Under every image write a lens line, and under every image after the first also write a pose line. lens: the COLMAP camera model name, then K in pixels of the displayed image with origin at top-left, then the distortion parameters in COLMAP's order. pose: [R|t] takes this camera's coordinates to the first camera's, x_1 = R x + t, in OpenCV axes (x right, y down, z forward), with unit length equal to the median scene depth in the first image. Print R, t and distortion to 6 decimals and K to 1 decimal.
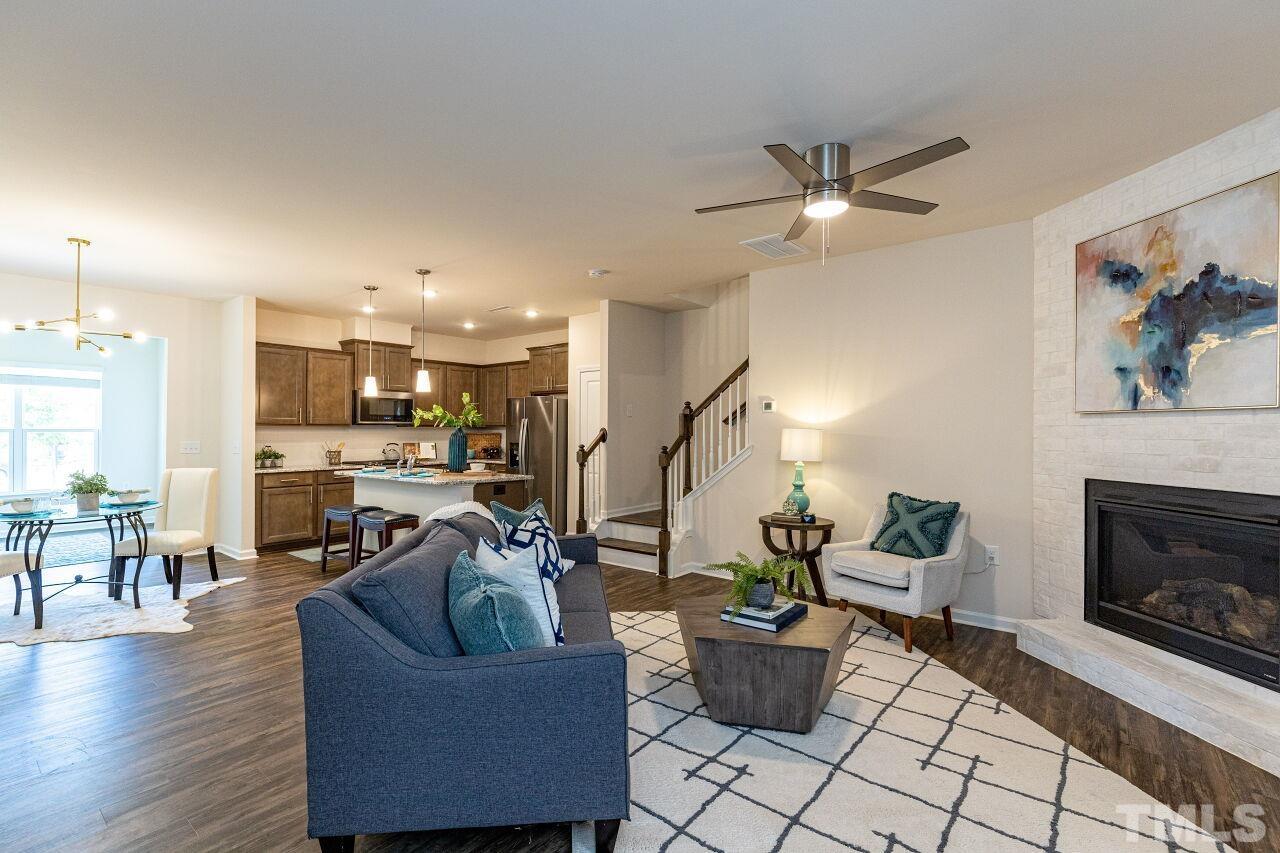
lens RADIAL K [[588.2, 0, 610.4], [0, 588.2, 424.6], [0, 0, 1]] dist [0.005934, -0.002879]
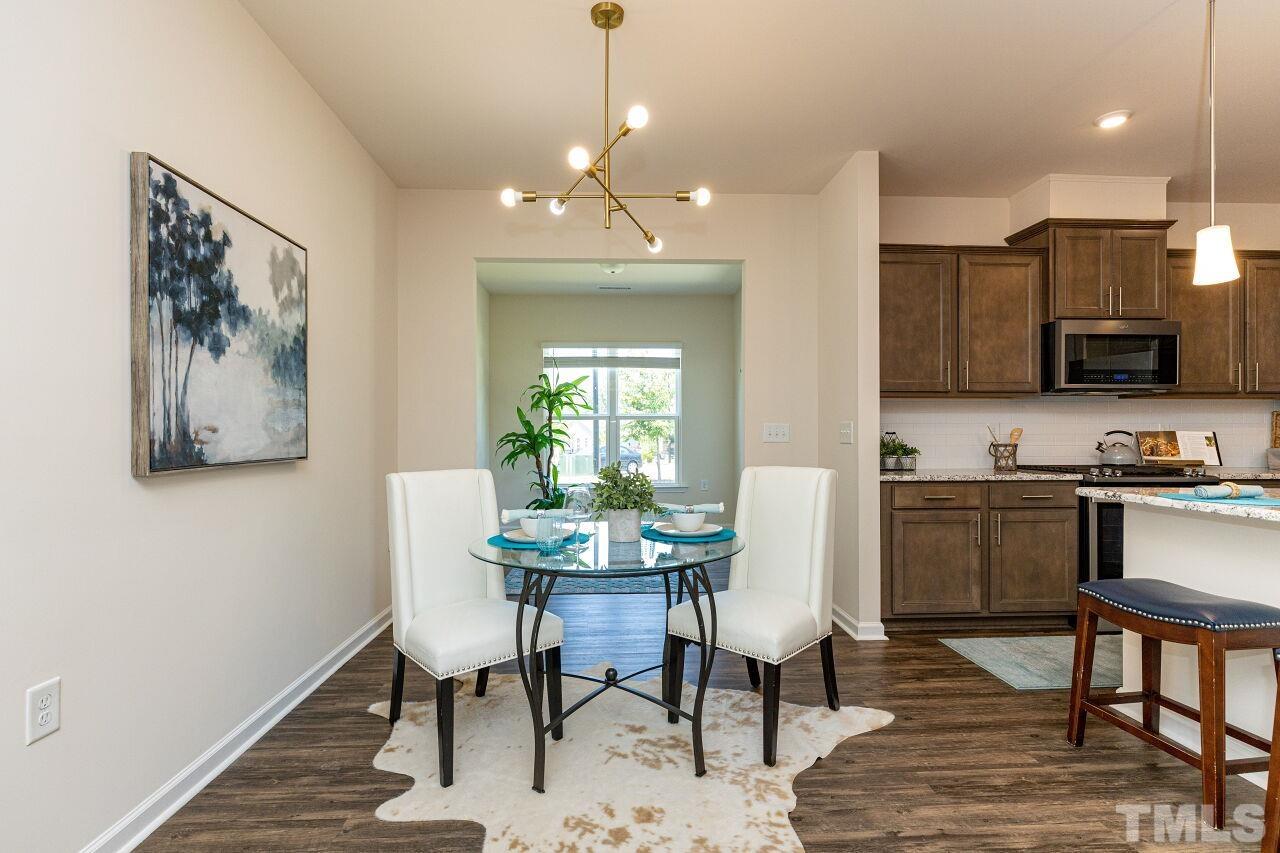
lens RADIAL K [[611.0, 0, 637.6], [0, 611.0, 428.6], [0, 0, 1]] dist [-0.002204, -0.000280]
pose [[0.687511, -0.006534, -0.726145, -0.589078], [0.008353, 0.999965, -0.001089, 0.057026], [0.726126, -0.005317, 0.687541, 0.769346]]
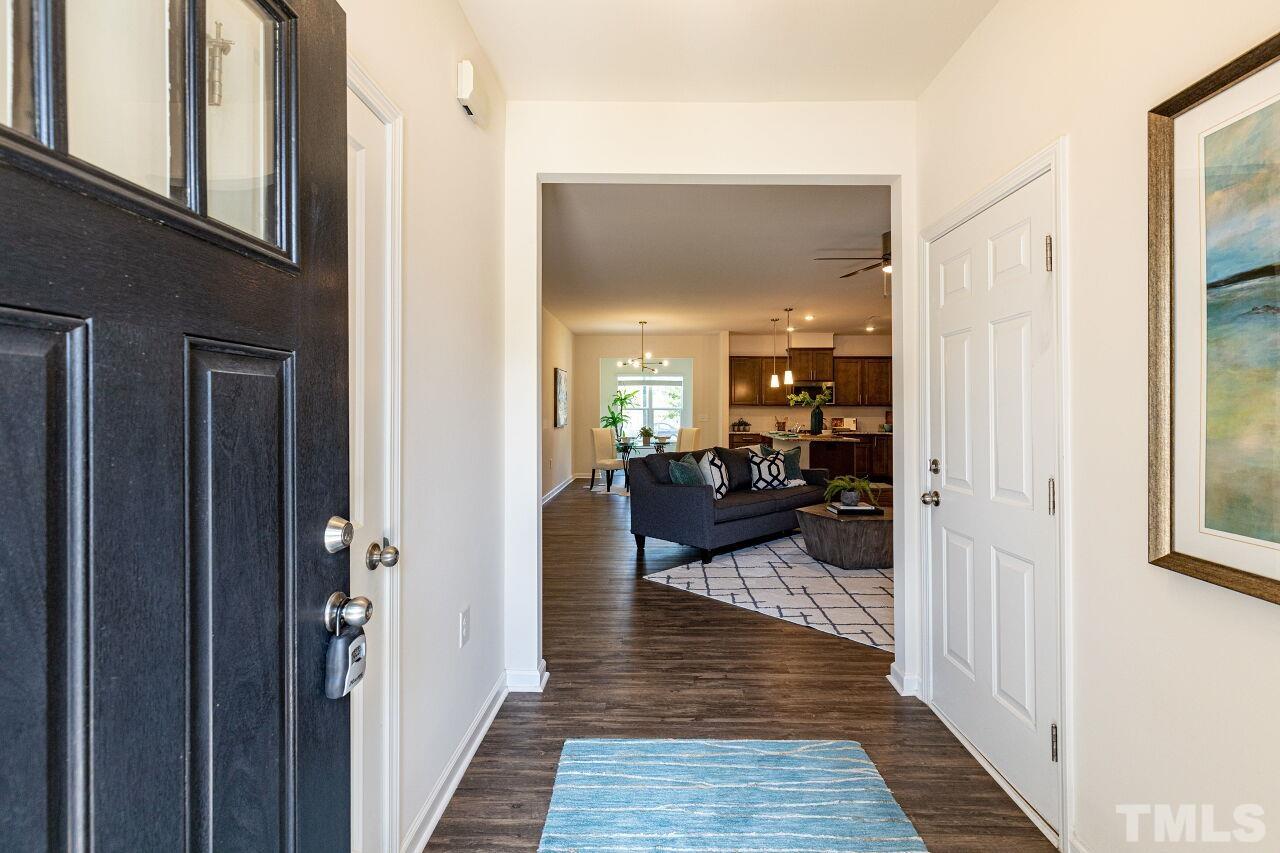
lens RADIAL K [[588.2, 0, 646.1], [0, 588.2, 415.2], [0, 0, 1]] dist [0.005934, -0.002879]
pose [[0.634946, 0.007434, -0.772521, 0.956150], [0.003975, 0.999909, 0.012888, 0.010535], [0.772547, -0.011254, 0.634858, -0.462155]]
